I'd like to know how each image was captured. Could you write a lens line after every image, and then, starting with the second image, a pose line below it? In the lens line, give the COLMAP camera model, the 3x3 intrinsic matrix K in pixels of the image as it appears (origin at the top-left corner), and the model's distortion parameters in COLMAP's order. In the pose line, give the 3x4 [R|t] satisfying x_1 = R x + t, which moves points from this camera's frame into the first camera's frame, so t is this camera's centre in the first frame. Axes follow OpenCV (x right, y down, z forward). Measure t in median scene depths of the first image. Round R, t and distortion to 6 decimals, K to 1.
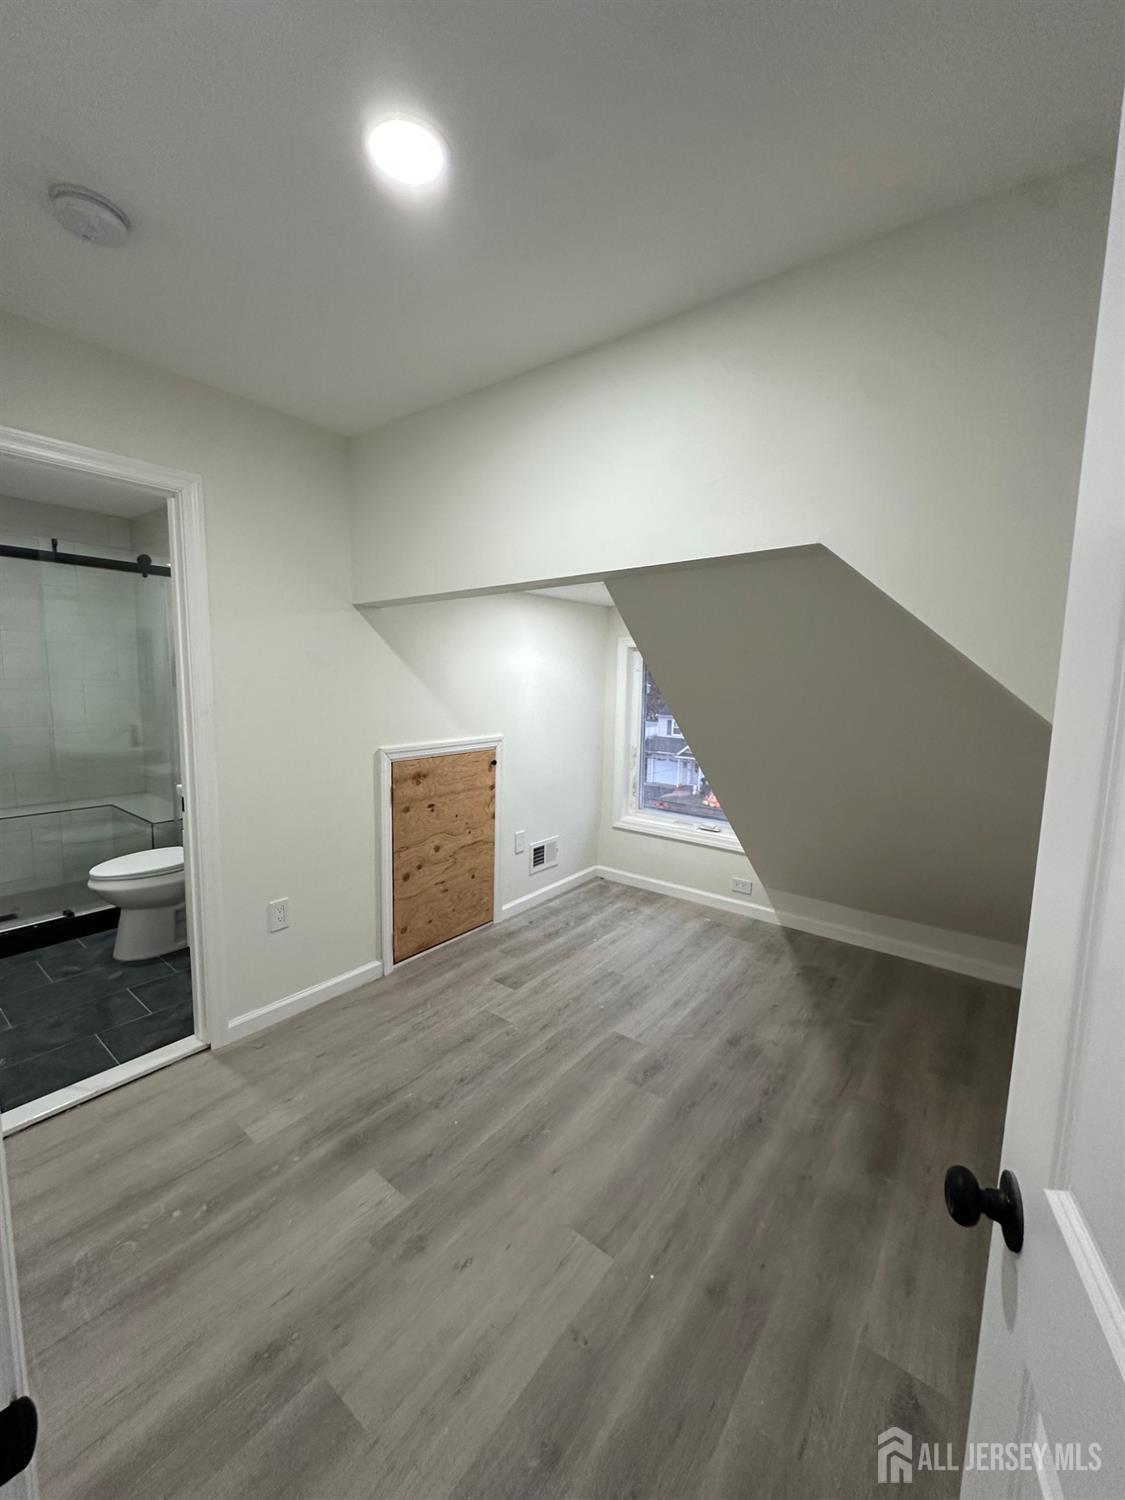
lens RADIAL K [[600.0, 0, 560.5], [0, 600.0, 748.6], [0, 0, 1]] dist [-0.001501, 0.000511]
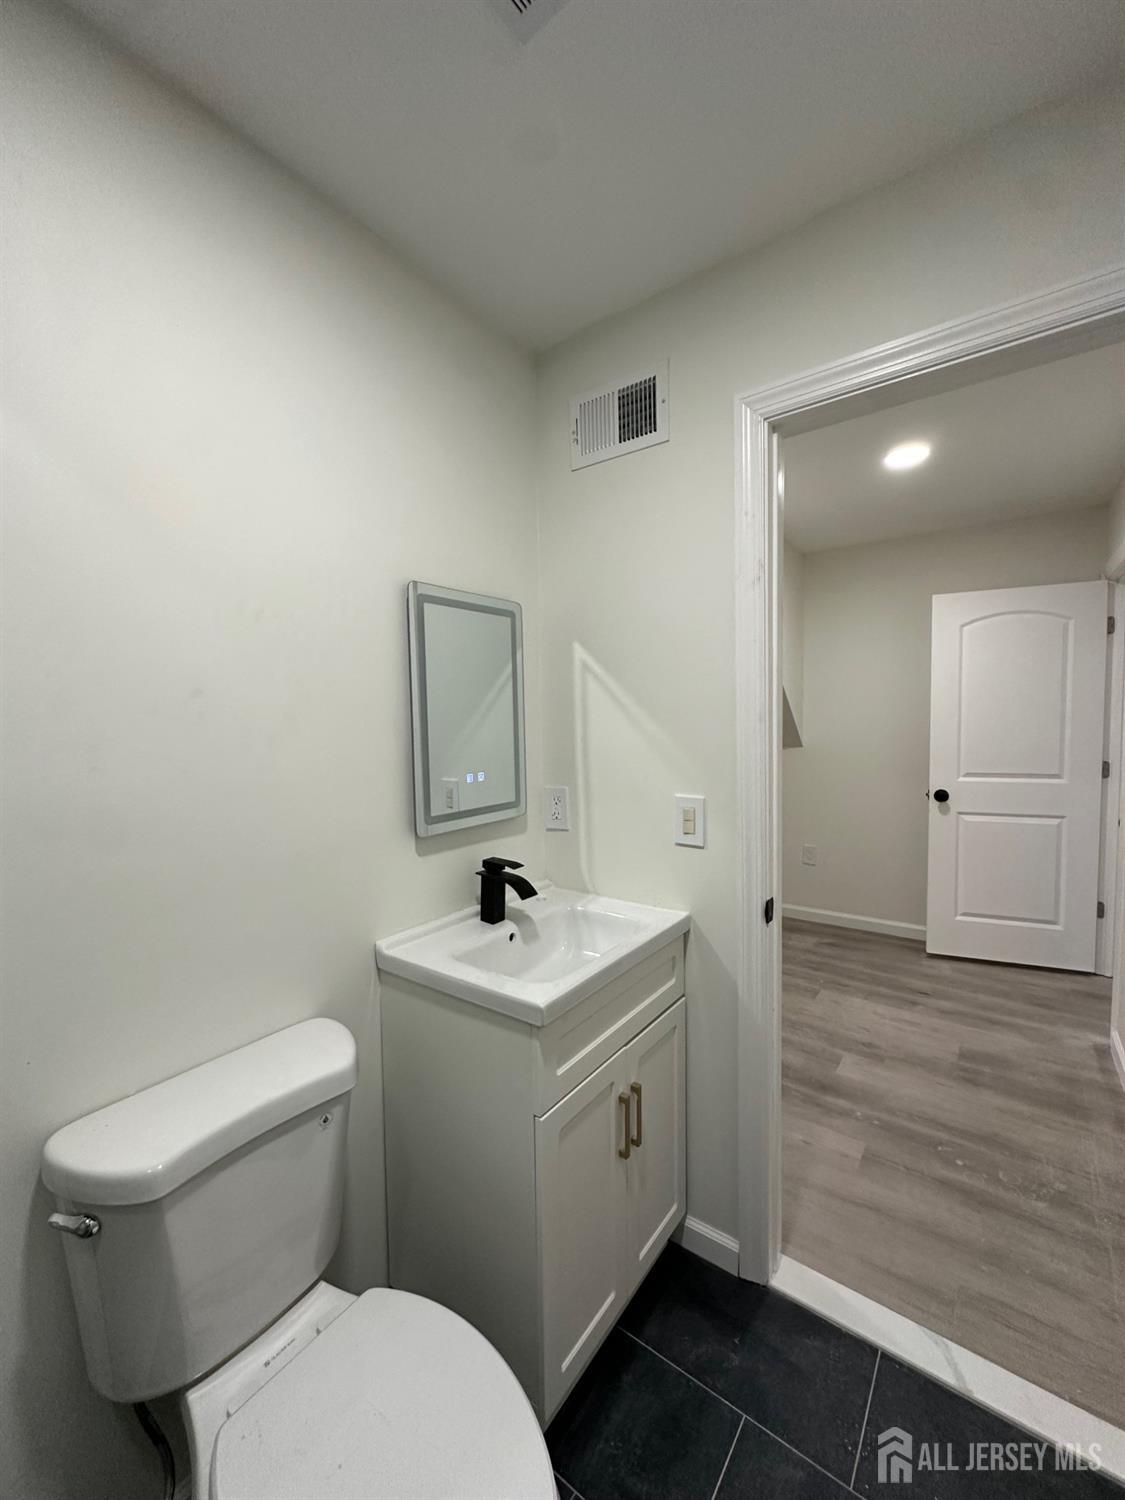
lens RADIAL K [[600.0, 0, 562.9], [0, 600.0, 749.8], [0, 0, 1]] dist [-0.001501, 0.000511]
pose [[-0.021223, -0.085918, 0.996076, -1.655215], [0.134796, 0.986958, 0.088003, -0.205489], [-0.990646, 0.136134, -0.009365, 1.609773]]
